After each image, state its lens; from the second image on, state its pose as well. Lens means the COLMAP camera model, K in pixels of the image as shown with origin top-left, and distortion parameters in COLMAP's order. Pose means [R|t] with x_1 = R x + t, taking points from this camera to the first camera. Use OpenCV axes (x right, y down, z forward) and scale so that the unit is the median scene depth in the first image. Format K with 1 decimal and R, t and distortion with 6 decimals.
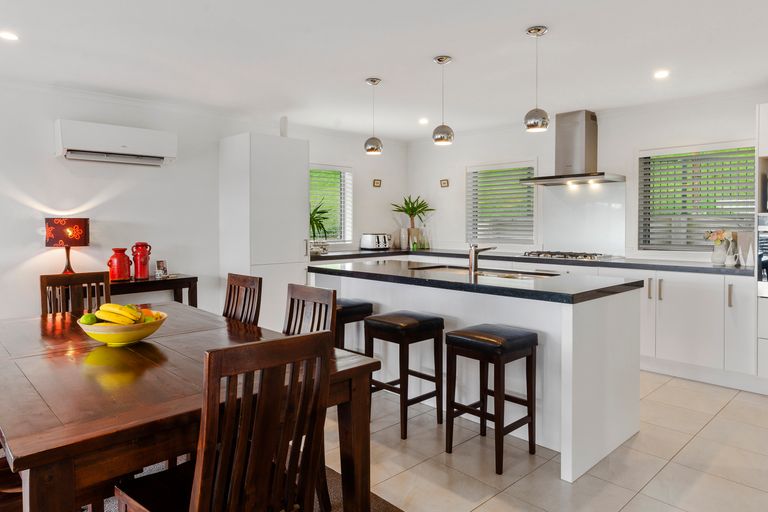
lens RADIAL K [[498.5, 0, 386.4], [0, 498.5, 230.6], [0, 0, 1]] dist [-0.000790, -0.001161]
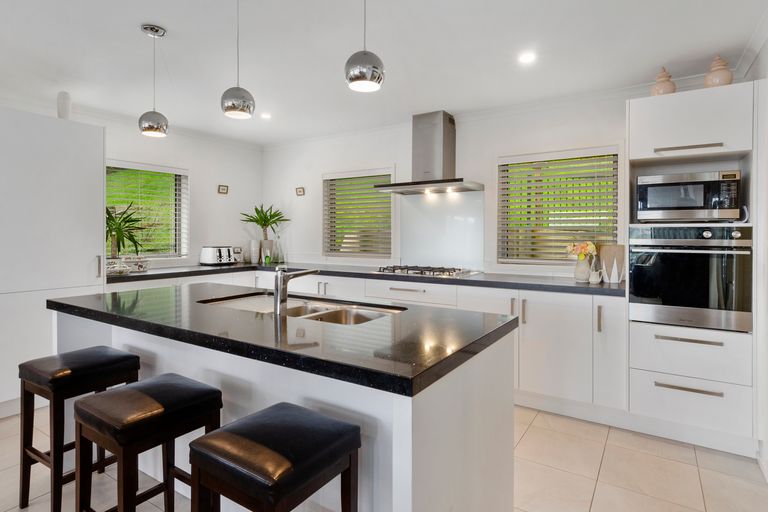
lens RADIAL K [[414.6, 0, 383.4], [0, 414.6, 236.9], [0, 0, 1]] dist [0.000135, 0.000023]
pose [[0.974082, 0.000702, 0.226194, 0.118308], [0.001234, 0.999964, -0.008421, -0.005308], [-0.226192, 0.008481, 0.974046, 0.280901]]
